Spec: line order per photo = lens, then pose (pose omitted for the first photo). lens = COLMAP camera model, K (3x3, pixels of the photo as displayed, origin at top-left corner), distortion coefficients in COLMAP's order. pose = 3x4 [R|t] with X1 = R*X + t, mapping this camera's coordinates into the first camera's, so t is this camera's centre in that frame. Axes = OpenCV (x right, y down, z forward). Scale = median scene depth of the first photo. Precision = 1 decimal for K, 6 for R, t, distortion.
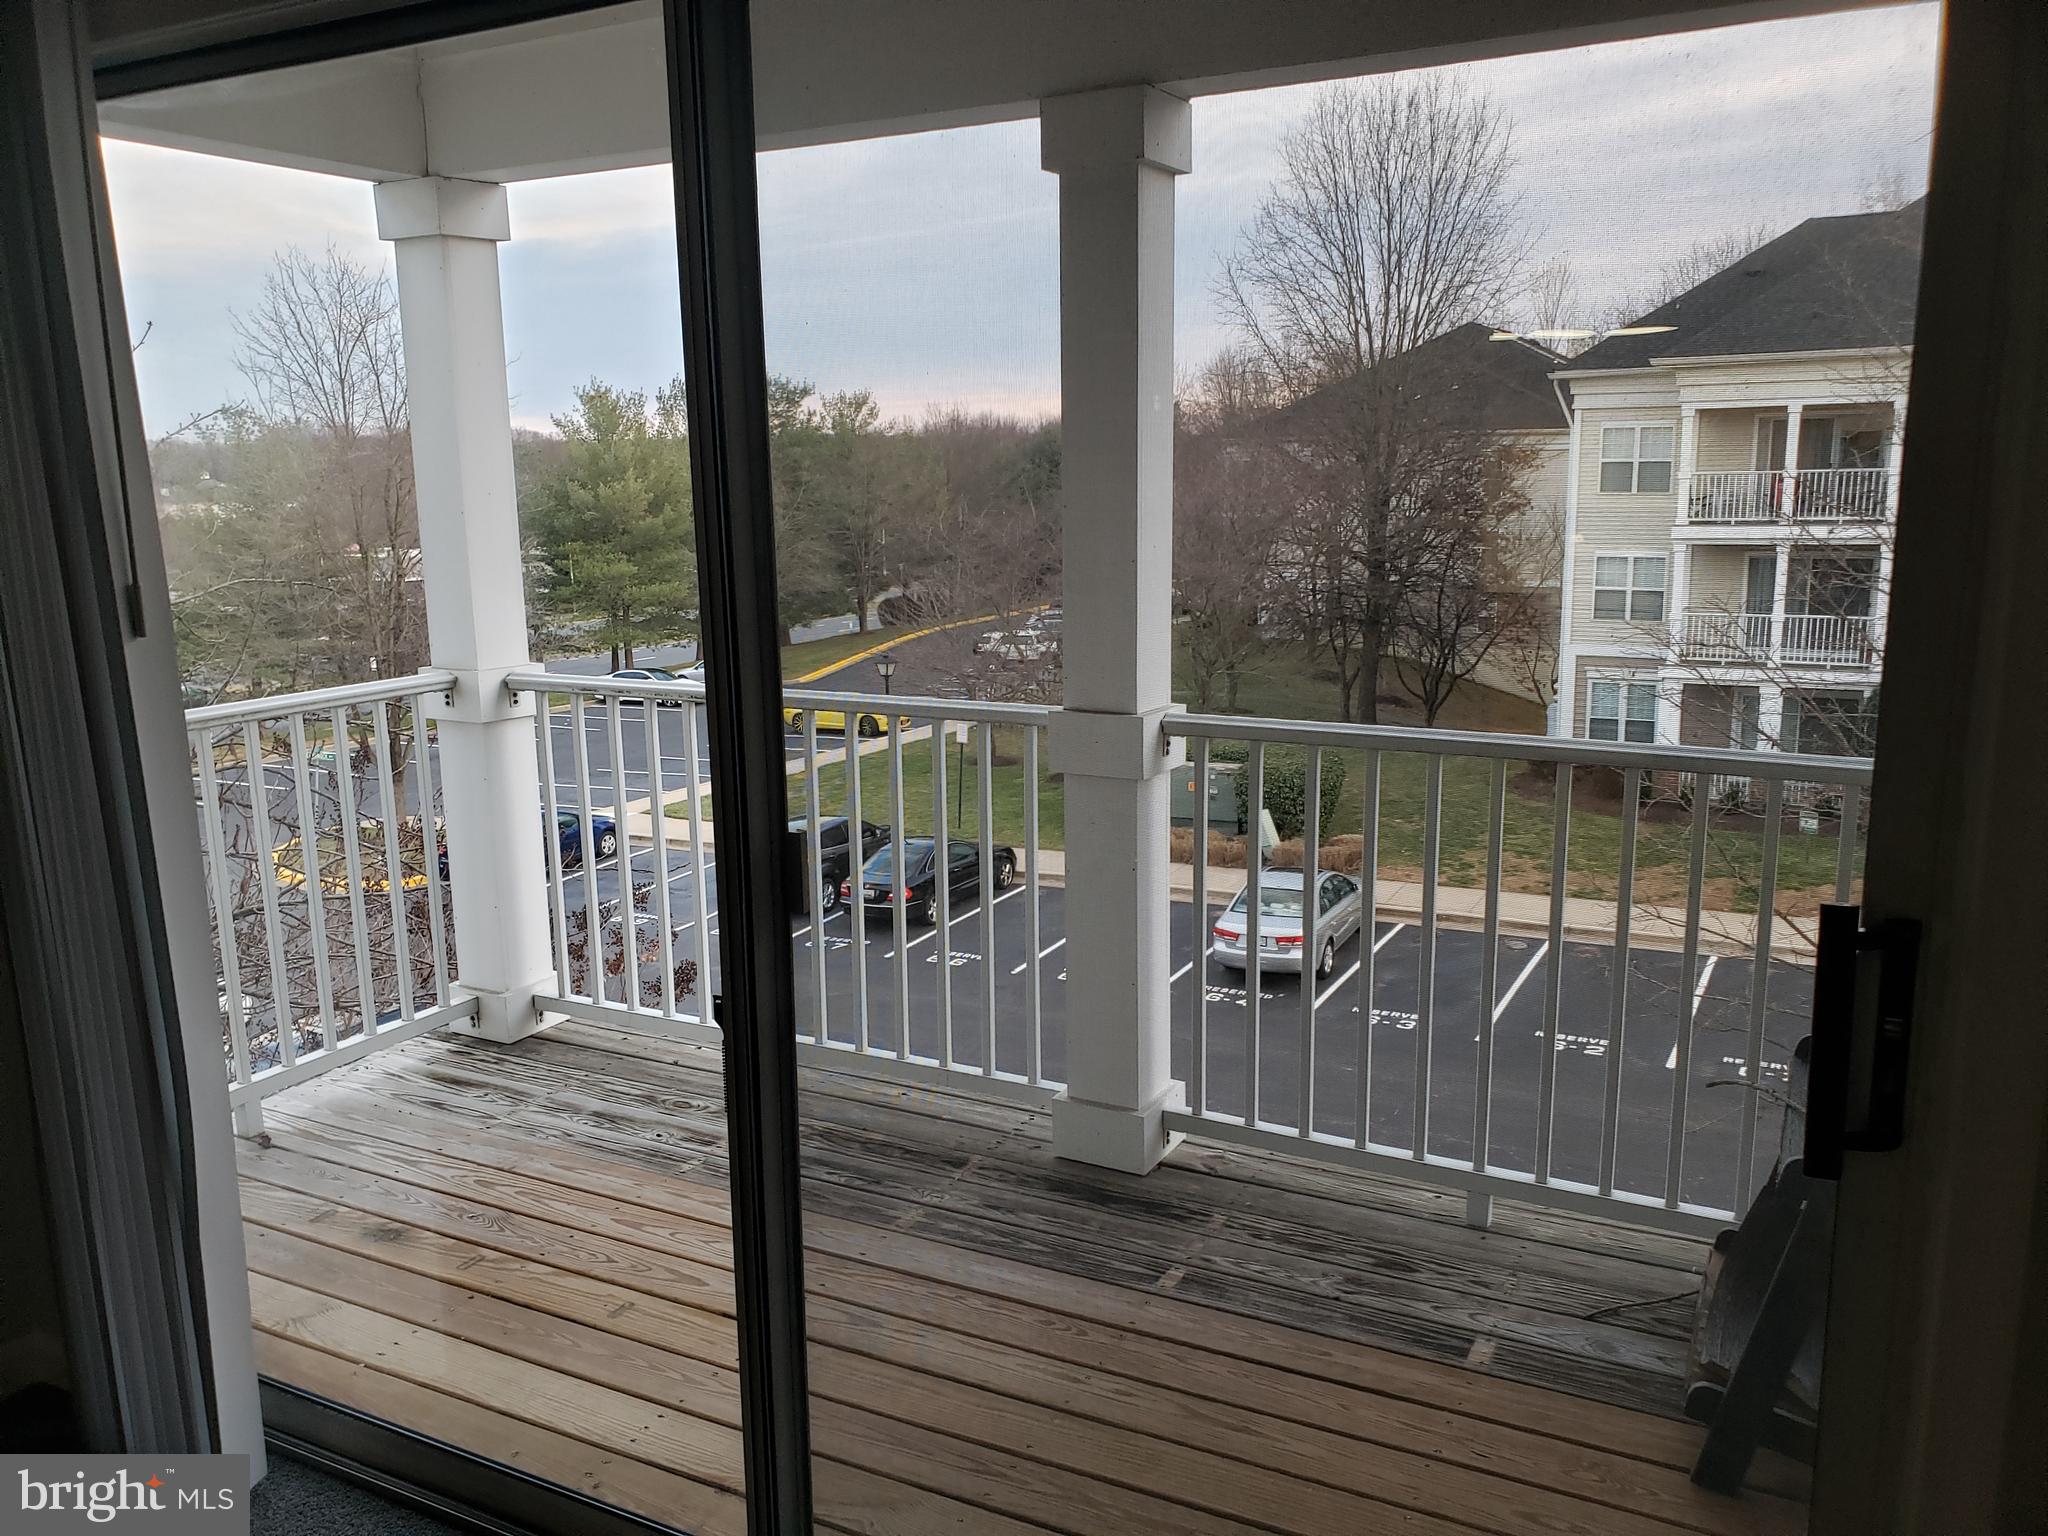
lens RADIAL K [[1554.6, 0, 1018.8], [0, 1554.6, 776.7], [0, 0, 1]] dist [0.032121, -0.038474]
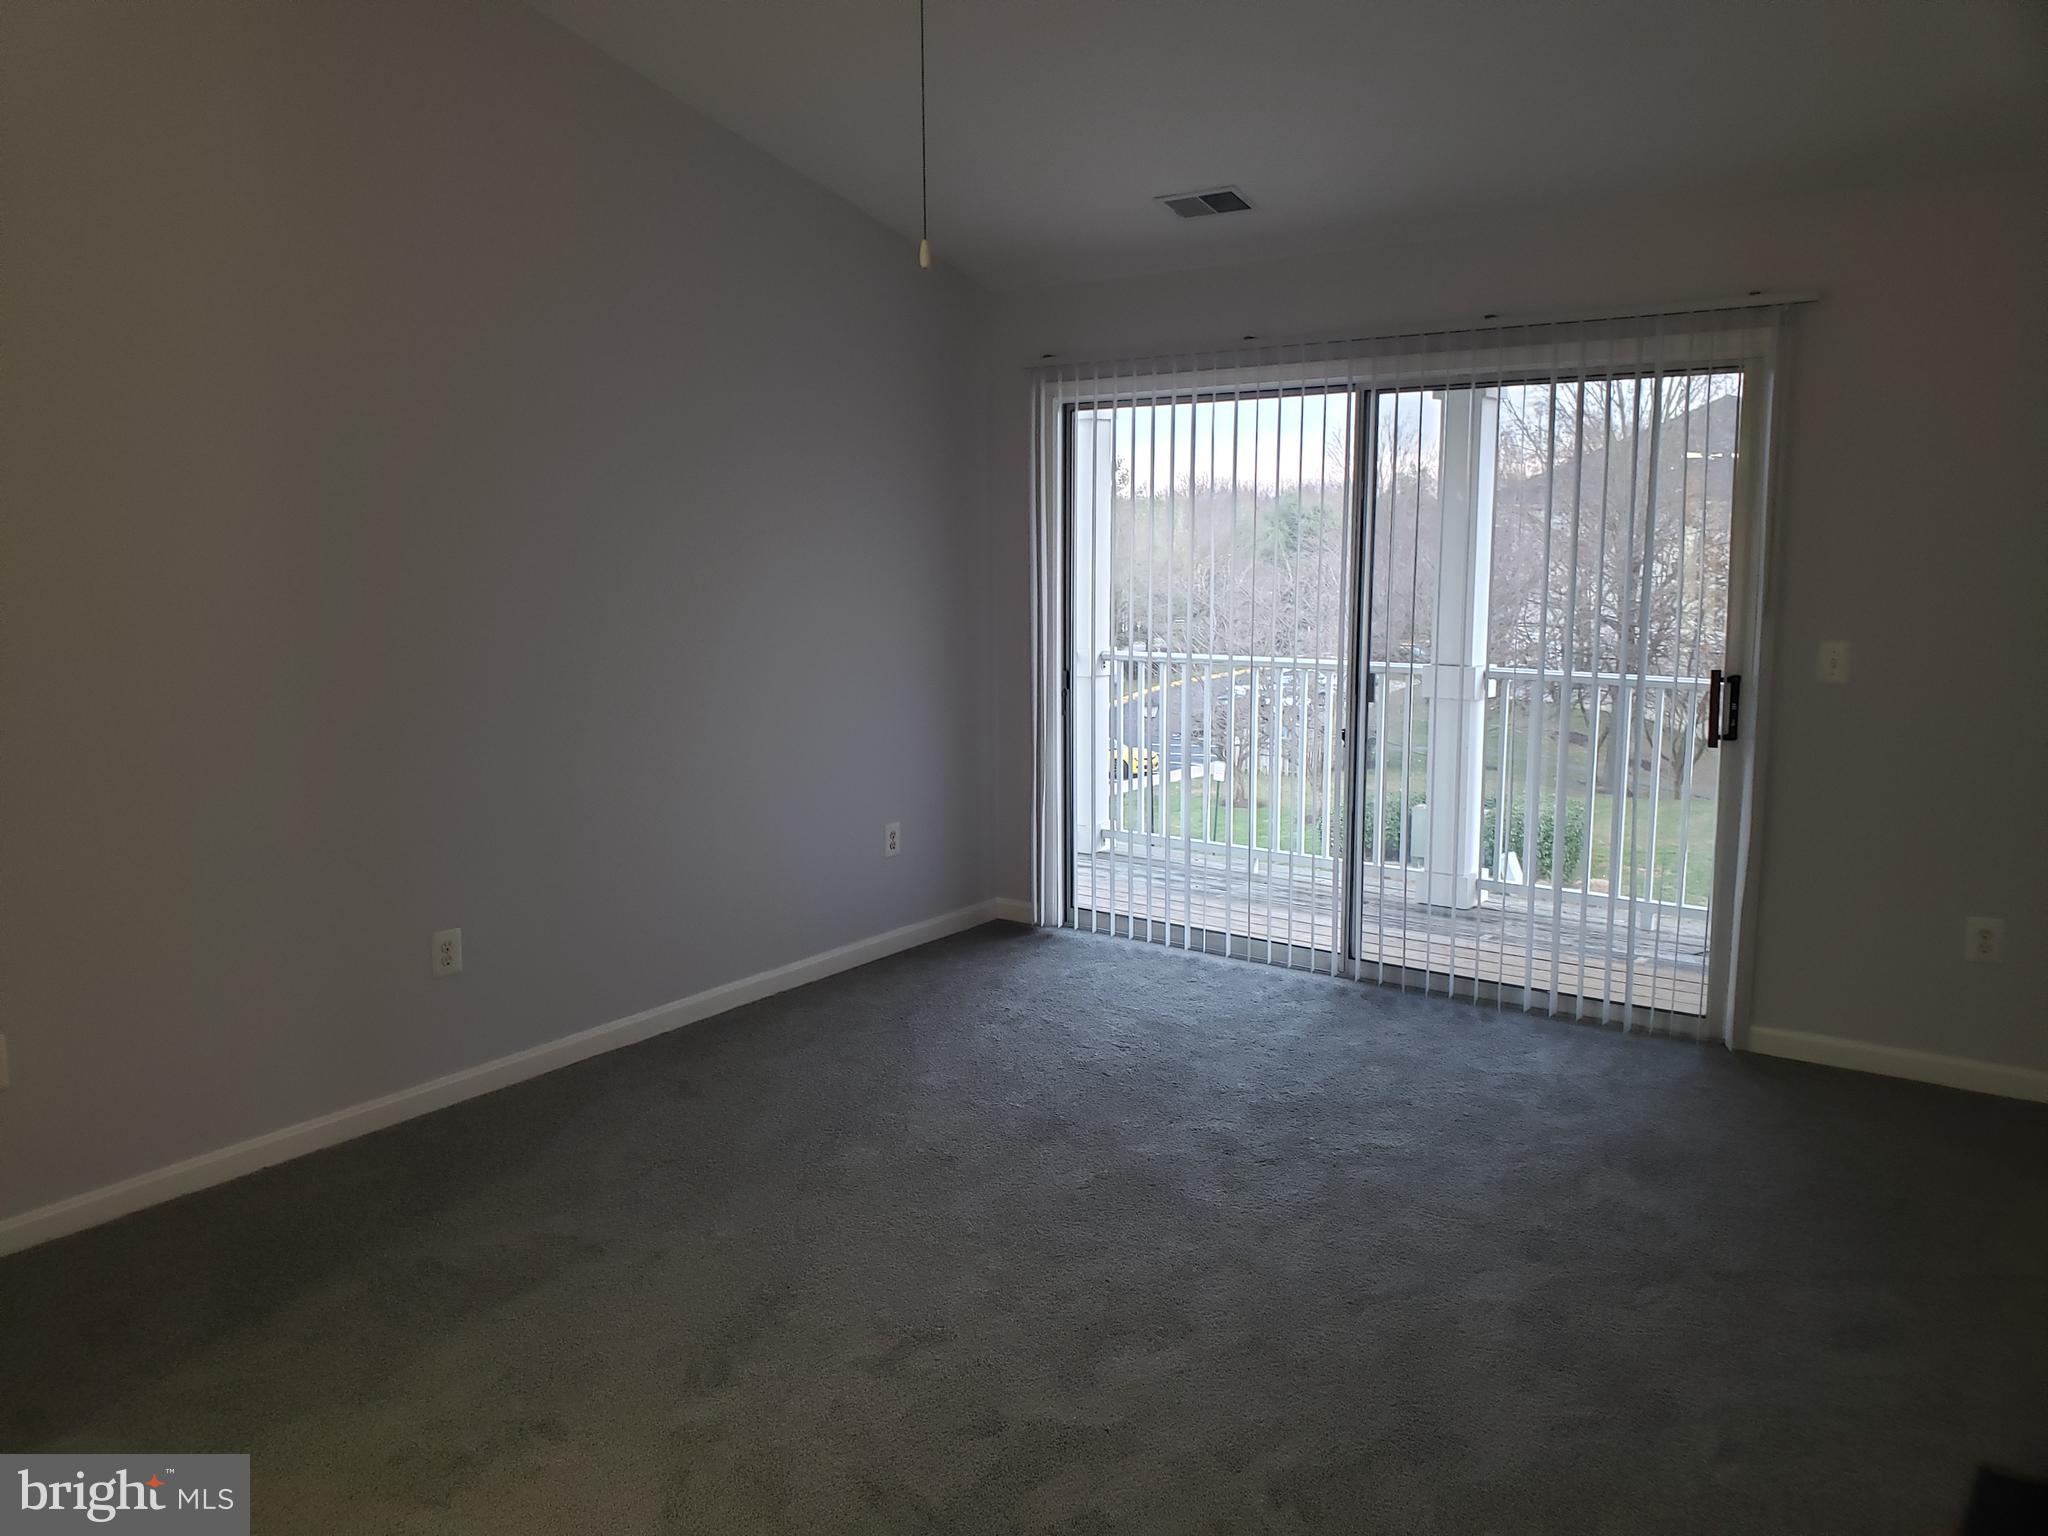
lens RADIAL K [[1554.6, 0, 1017.4], [0, 1554.6, 760.3], [0, 0, 1]] dist [0.032121, -0.038474]
pose [[0.988719, 0.028647, -0.147018, -0.196400], [-0.035866, 0.998266, -0.046684, 0.187637], [0.145426, 0.051430, 0.988032, -1.018646]]
